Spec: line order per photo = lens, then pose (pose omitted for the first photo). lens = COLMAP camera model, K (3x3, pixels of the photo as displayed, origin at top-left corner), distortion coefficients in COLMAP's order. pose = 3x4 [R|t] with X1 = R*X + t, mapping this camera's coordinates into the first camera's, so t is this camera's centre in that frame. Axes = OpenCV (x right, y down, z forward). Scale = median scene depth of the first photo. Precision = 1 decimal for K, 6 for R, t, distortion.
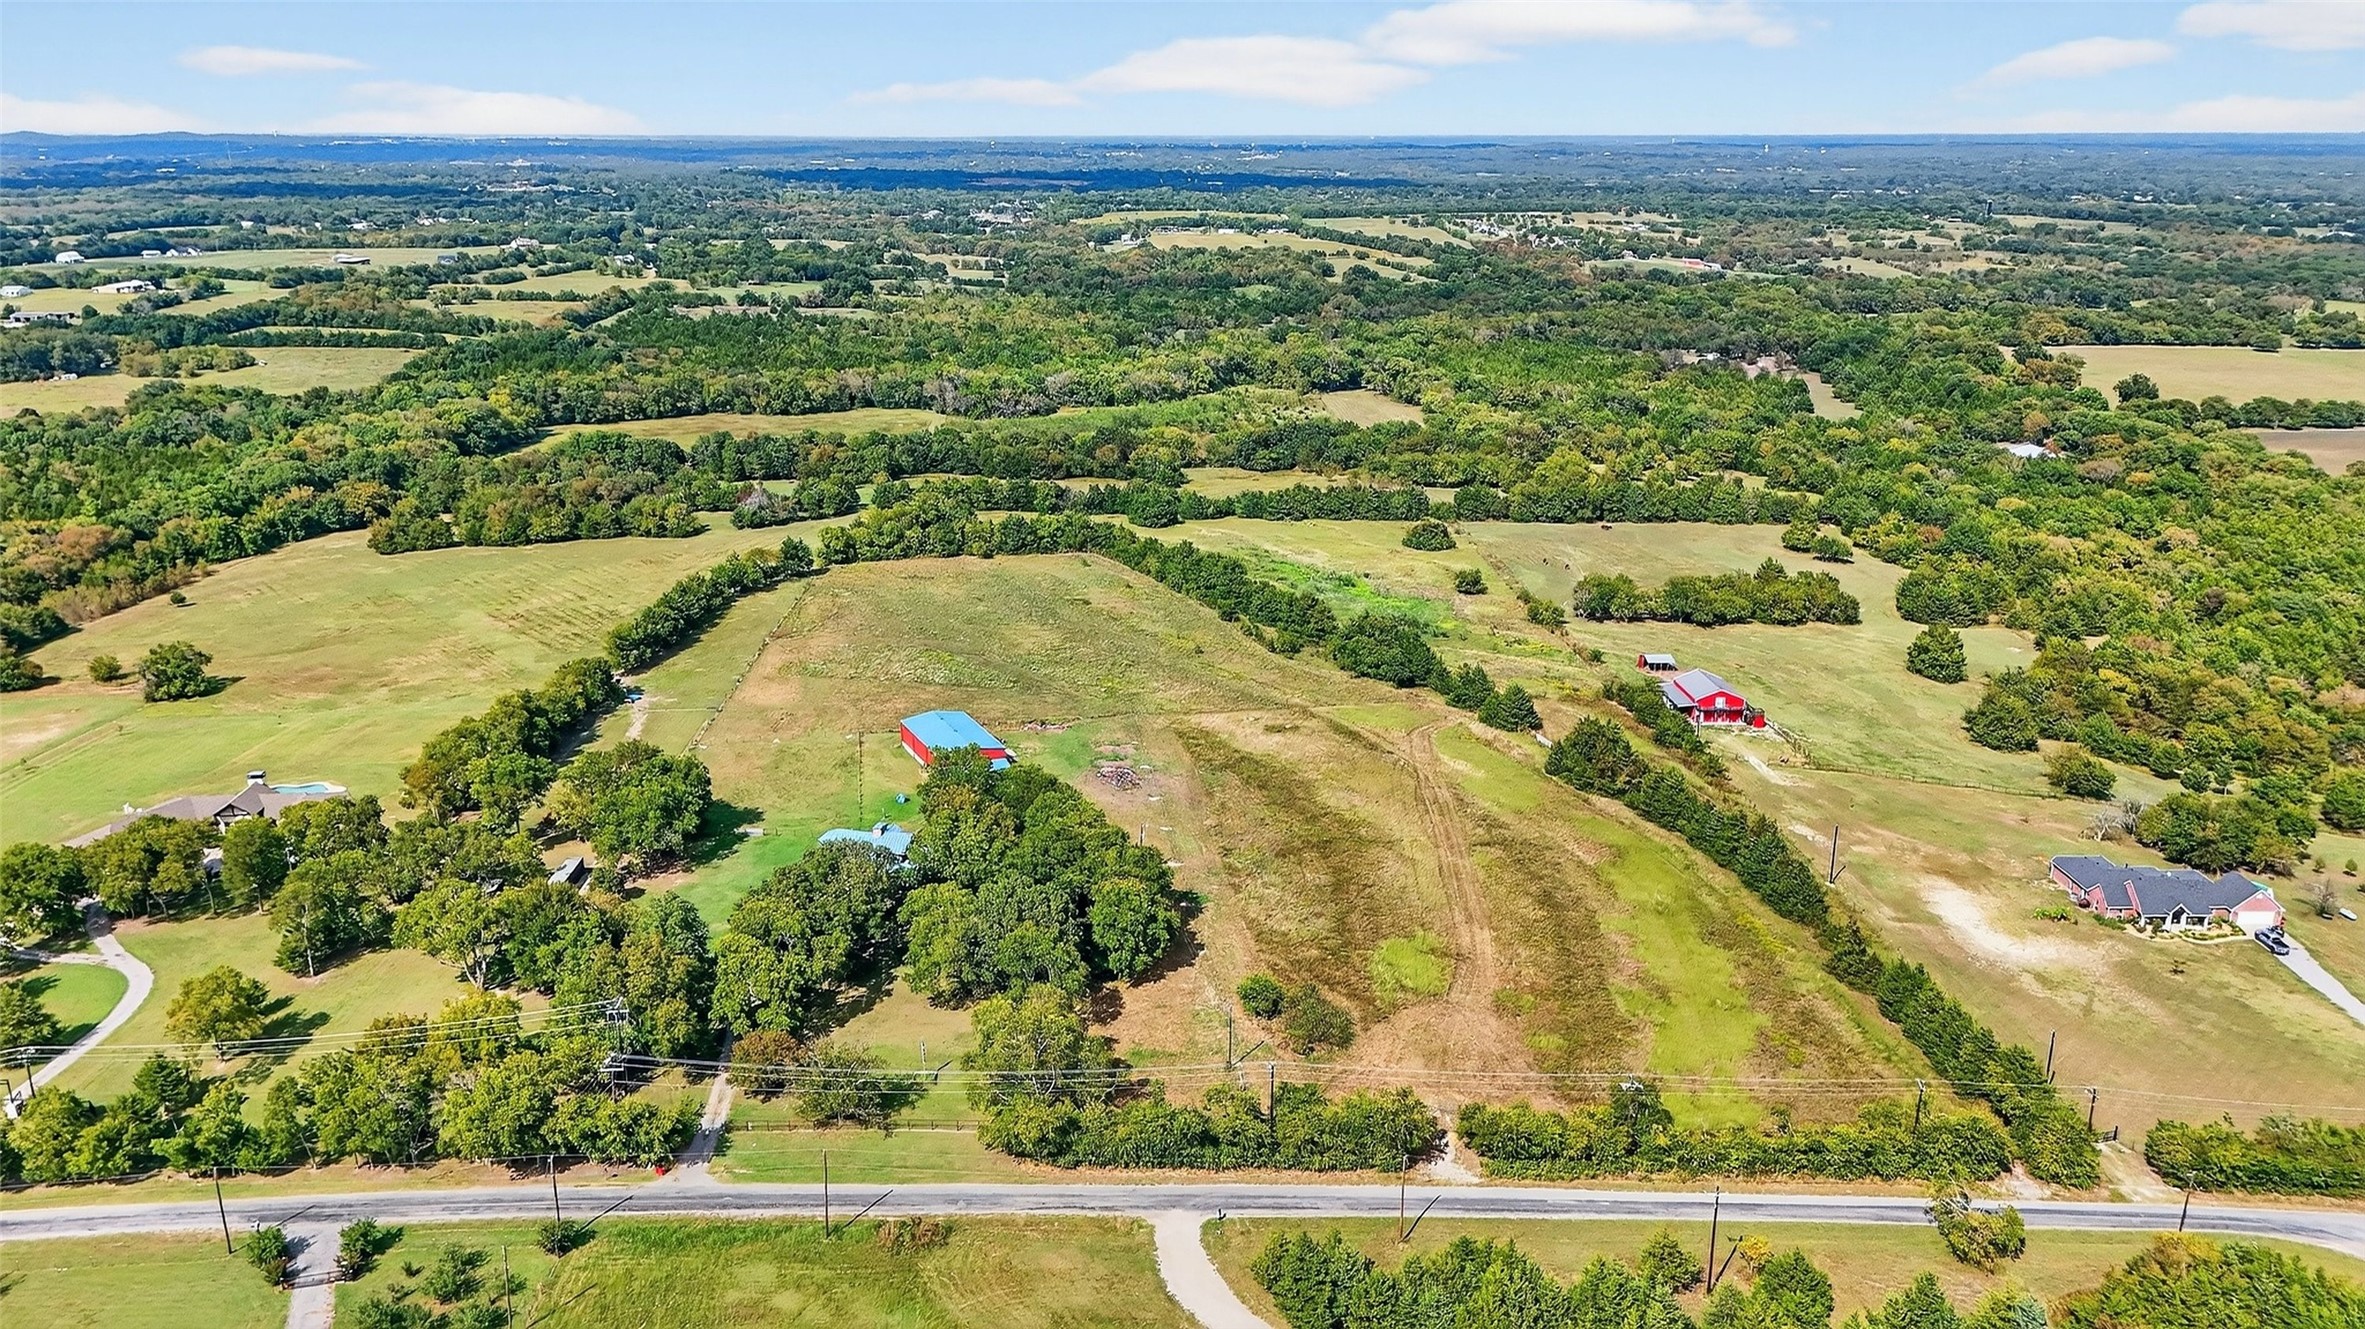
lens RADIAL K [[1746.3, 0, 1199.6], [0, 1746.3, 712.2], [0, 0, 1]] dist [0.072909, -0.069312]
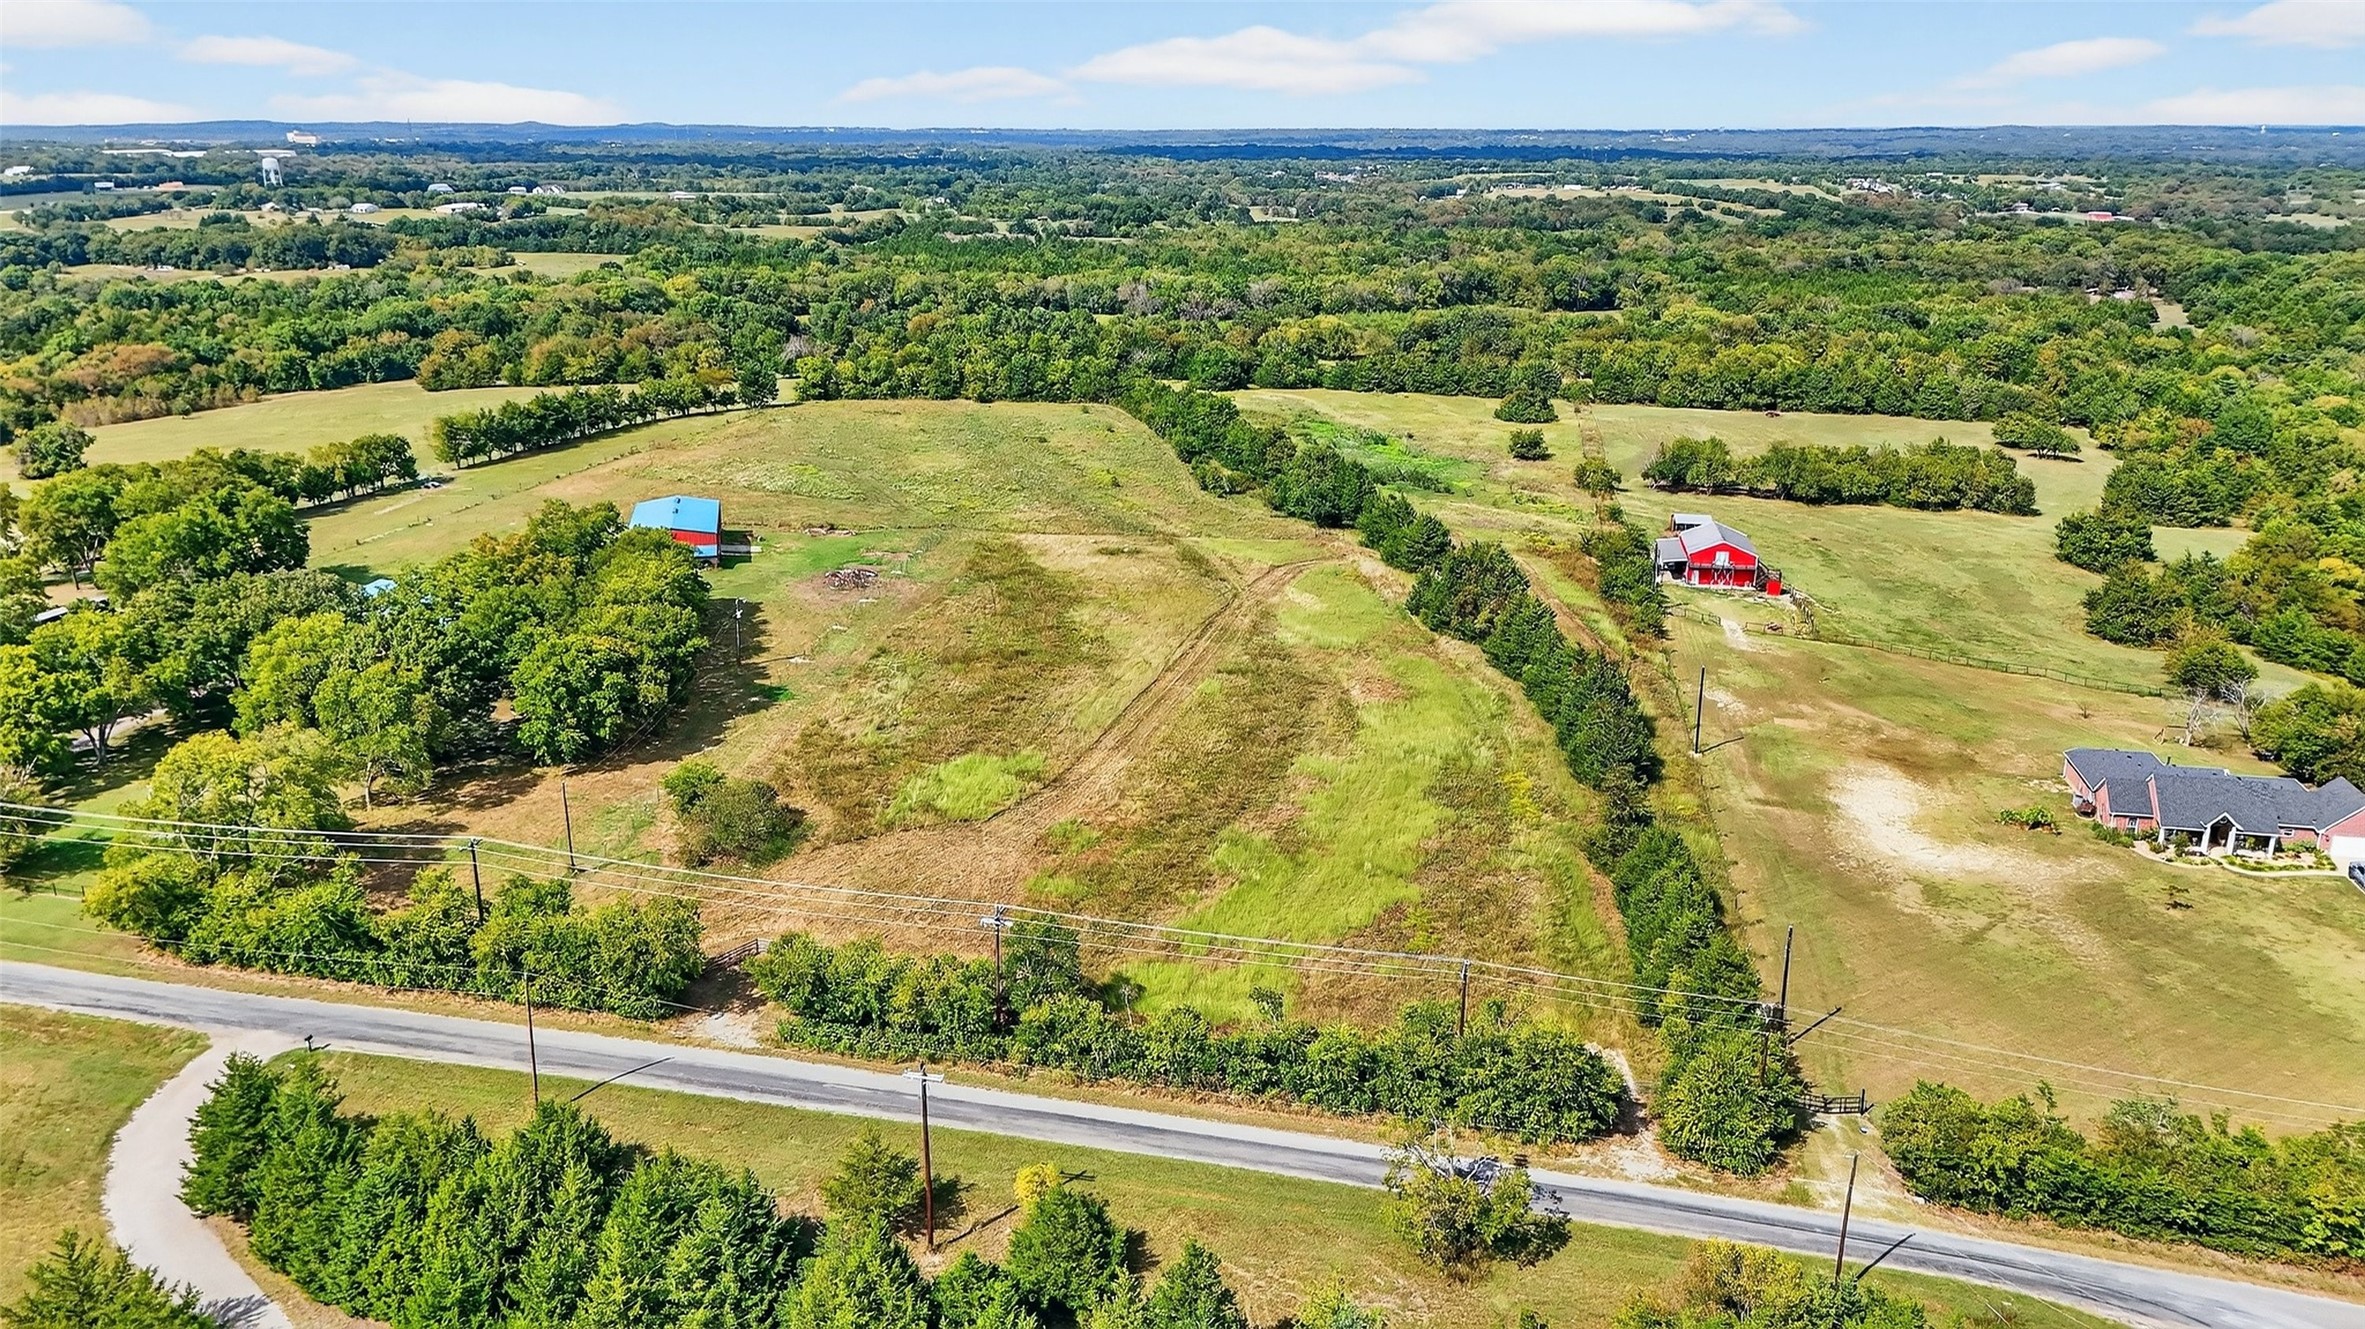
lens RADIAL K [[1746.3, 0, 1187.7], [0, 1746.3, 677.3], [0, 0, 1]] dist [0.072909, -0.069312]
pose [[0.973108, 0.065460, -0.220853, 0.169002], [-0.068962, 0.997586, -0.008174, 0.046762], [0.219785, 0.023184, 0.975273, 0.148800]]
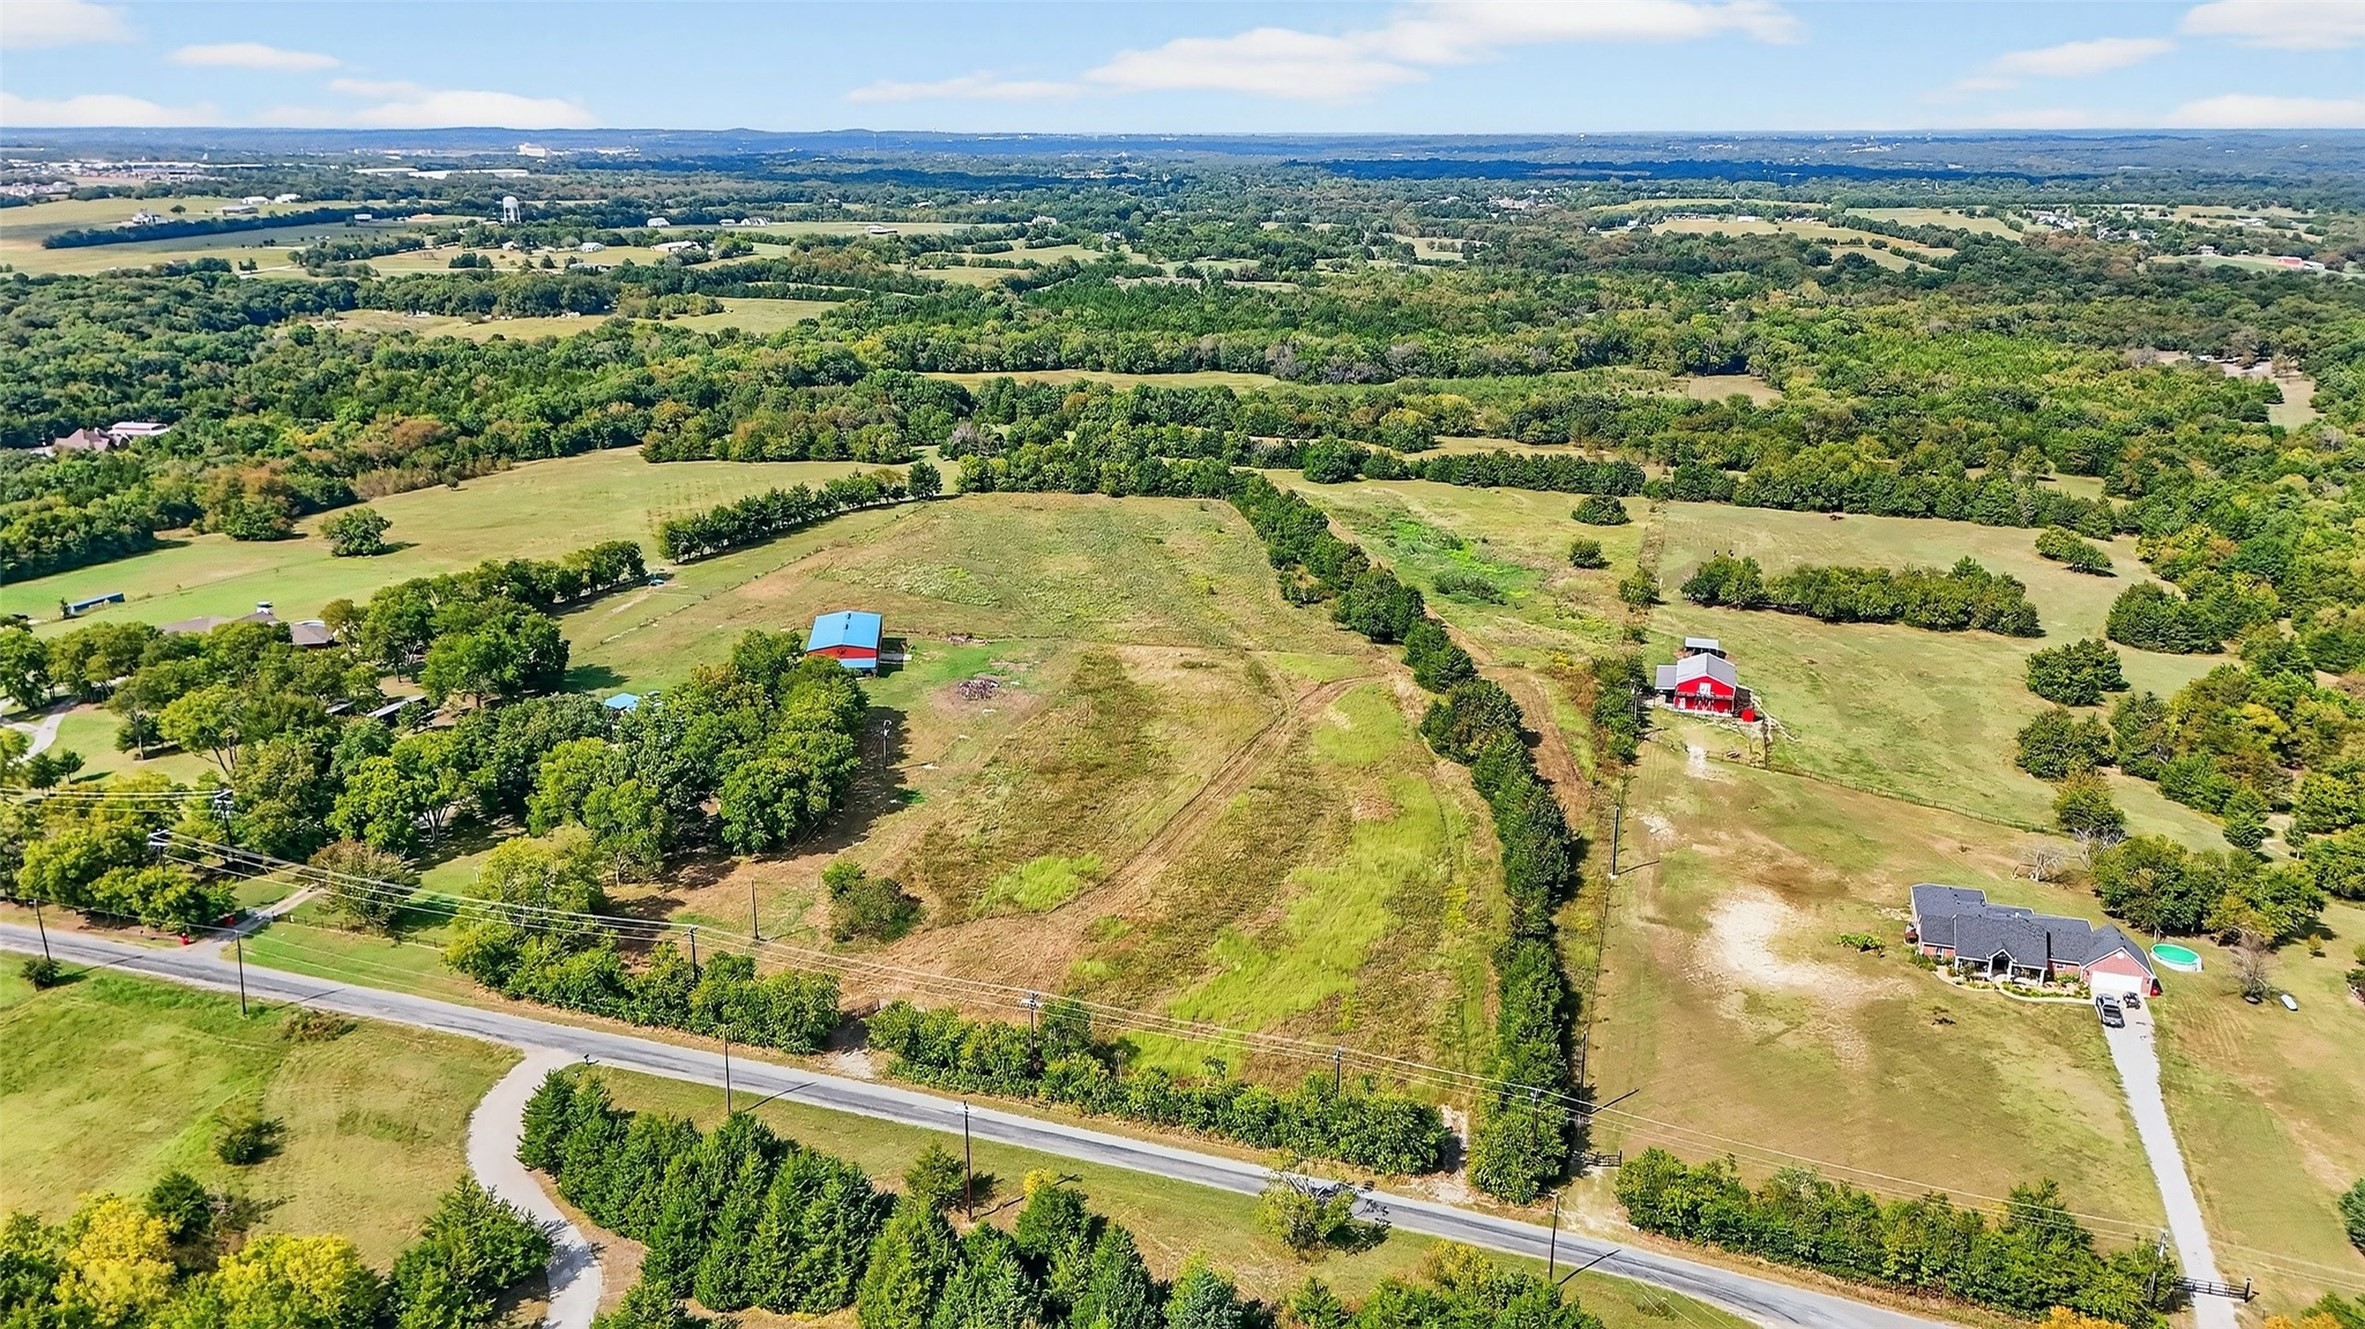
lens RADIAL K [[1746.3, 0, 1195.1], [0, 1746.3, 677.0], [0, 0, 1]] dist [0.072909, -0.069312]
pose [[0.945322, 0.098532, -0.310897, 0.228458], [-0.103640, 0.994615, 0.000091, 0.010549], [0.309232, 0.032135, 0.950444, 0.047086]]
